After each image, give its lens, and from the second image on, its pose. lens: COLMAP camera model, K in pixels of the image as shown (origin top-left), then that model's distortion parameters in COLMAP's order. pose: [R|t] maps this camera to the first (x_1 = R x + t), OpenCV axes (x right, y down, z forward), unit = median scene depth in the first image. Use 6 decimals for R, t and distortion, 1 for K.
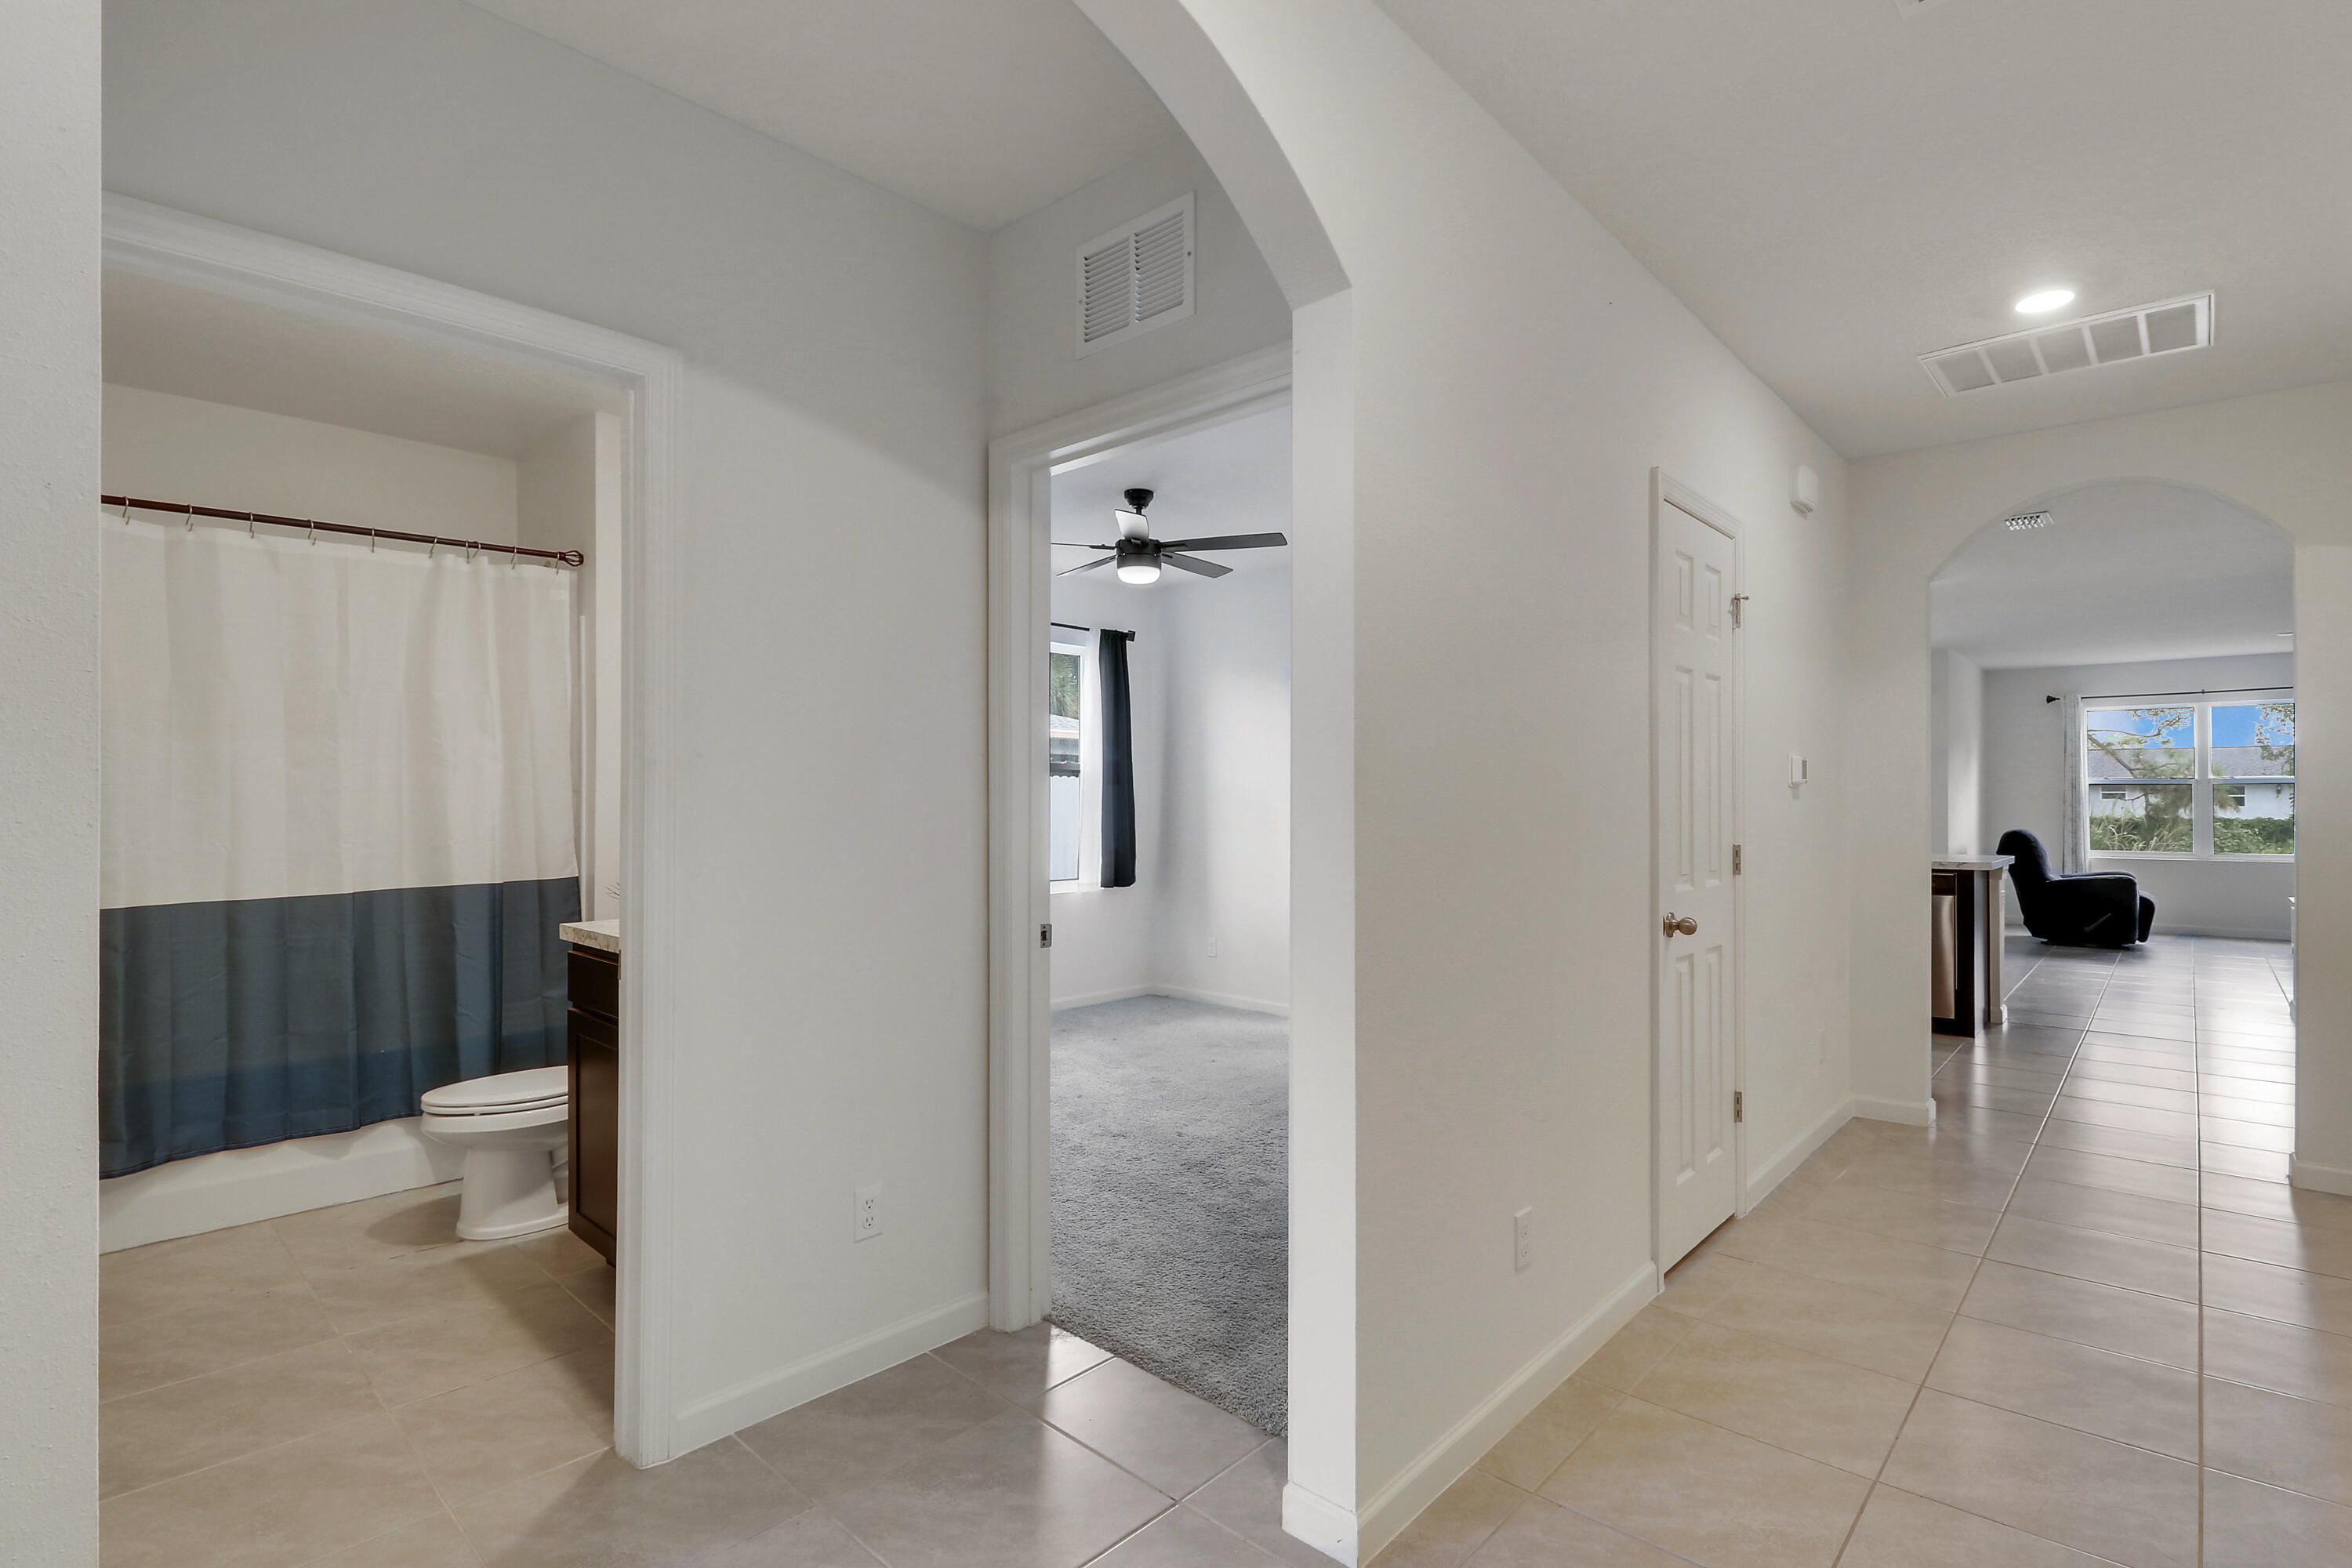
lens RADIAL K [[1089.6, 0, 1178.6], [0, 1089.6, 775.6], [0, 0, 1]] dist [-0.002148, -0.009185]
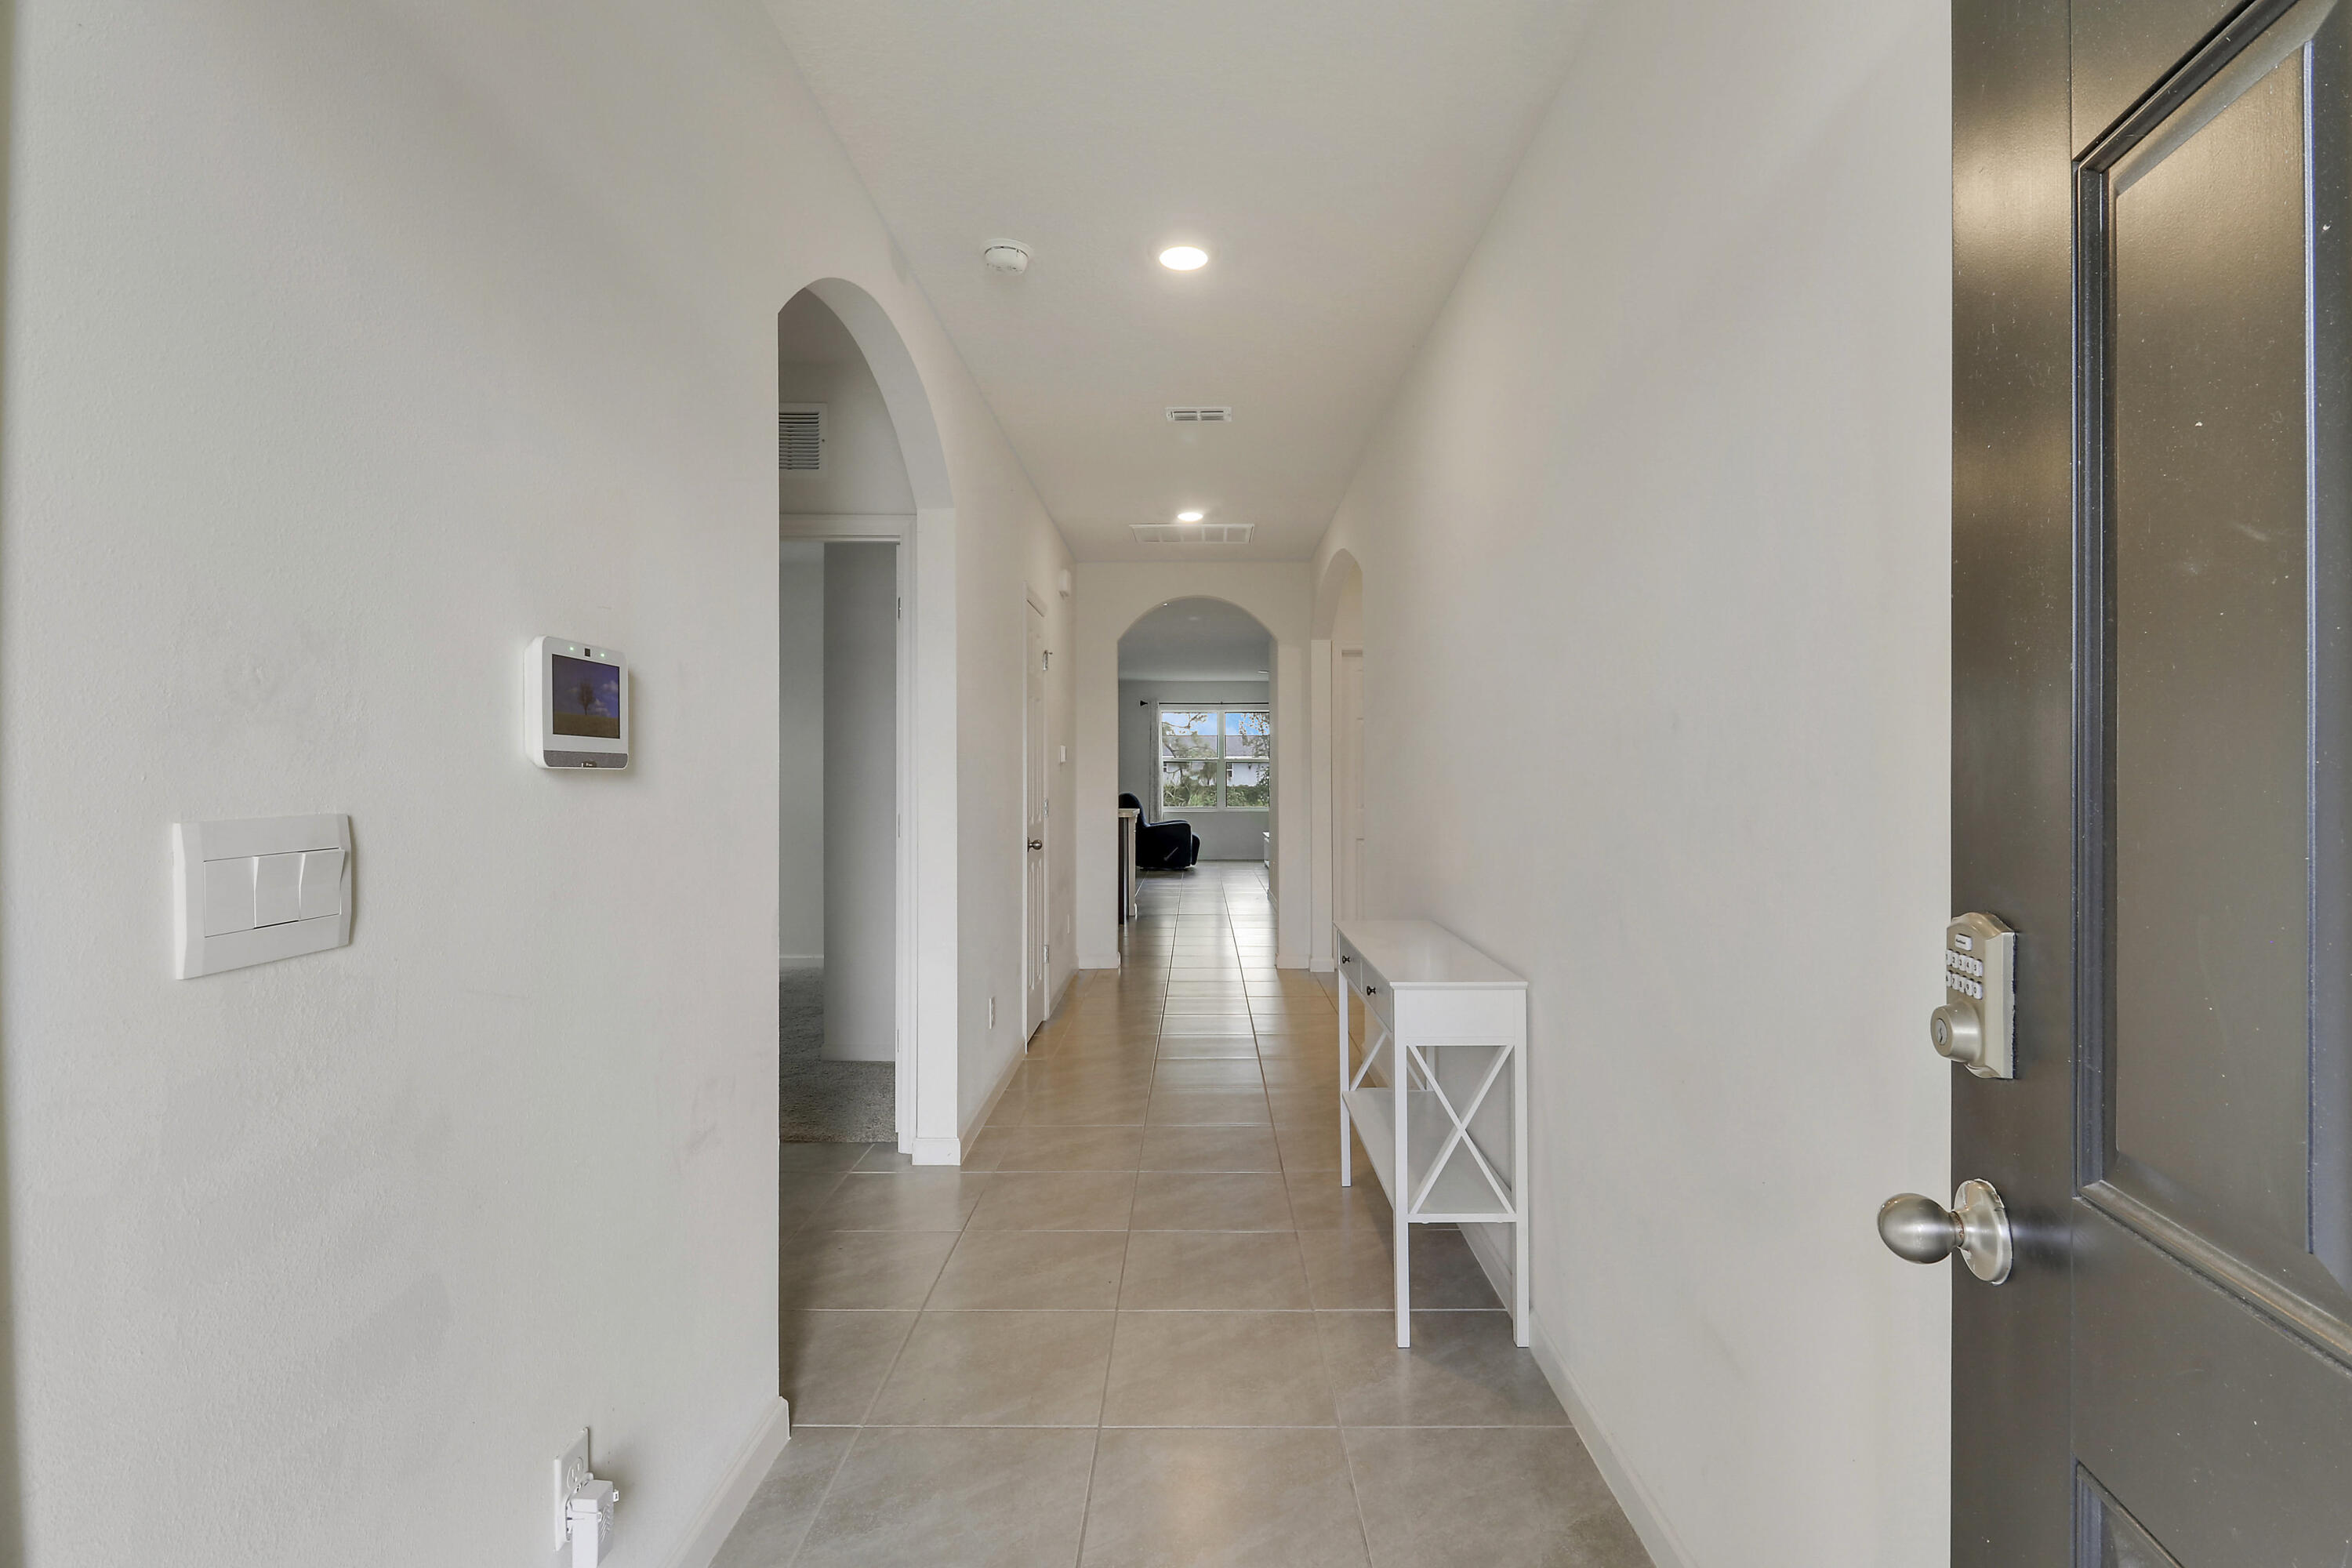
lens RADIAL K [[1091.5, 0, 1169.5], [0, 1091.5, 788.4], [0, 0, 1]] dist [-0.005035, -0.001013]
pose [[0.749013, -0.014988, 0.662386, -0.528447], [-0.006984, 0.999510, 0.030513, -0.007276], [-0.662518, -0.027481, 0.748541, -0.454337]]
